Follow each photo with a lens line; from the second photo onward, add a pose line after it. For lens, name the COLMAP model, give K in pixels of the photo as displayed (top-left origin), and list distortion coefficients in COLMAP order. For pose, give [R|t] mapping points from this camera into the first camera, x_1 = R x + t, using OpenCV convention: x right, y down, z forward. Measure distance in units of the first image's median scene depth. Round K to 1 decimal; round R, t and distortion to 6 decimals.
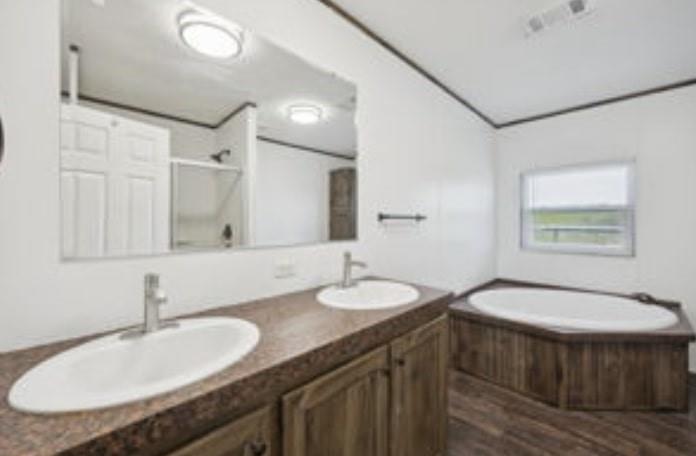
lens RADIAL K [[273.3, 0, 349.6], [0, 273.3, 219.9], [0, 0, 1]] dist [-0.000925, 0.000098]
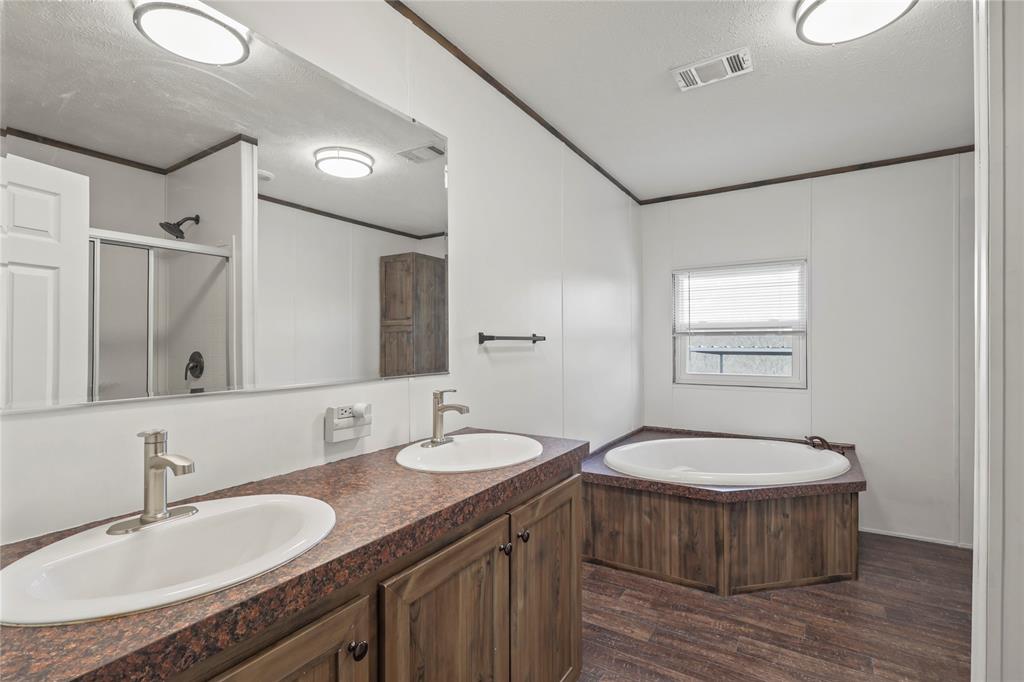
lens RADIAL K [[478.8, 0, 517.3], [0, 478.8, 337.4], [0, 0, 1]] dist [-0.002551, 0.003566]
pose [[0.971239, -0.003454, 0.238082, -0.078645], [0.004391, 0.999985, -0.003407, -0.007703], [-0.238066, 0.004354, 0.971239, -0.142559]]
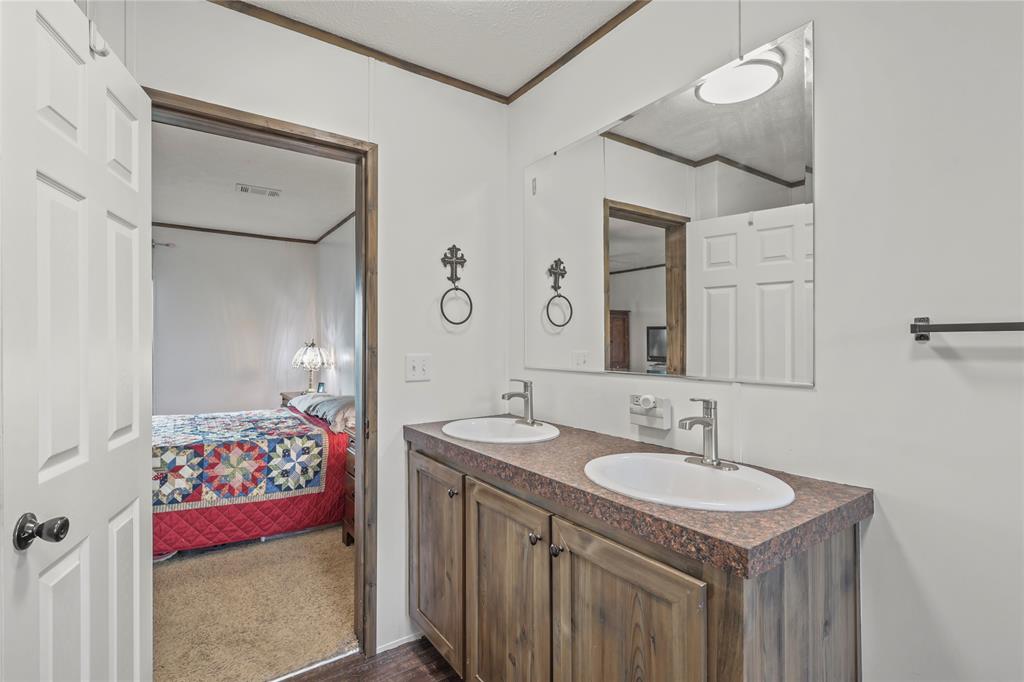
lens RADIAL K [[478.8, 0, 512.8], [0, 478.8, 340.9], [0, 0, 1]] dist [-0.002551, 0.003566]
pose [[-0.154946, 0.003222, -0.987918, 0.792047], [0.007417, 0.999970, 0.002099, -0.000467], [0.987895, -0.007002, -0.154965, 0.627413]]
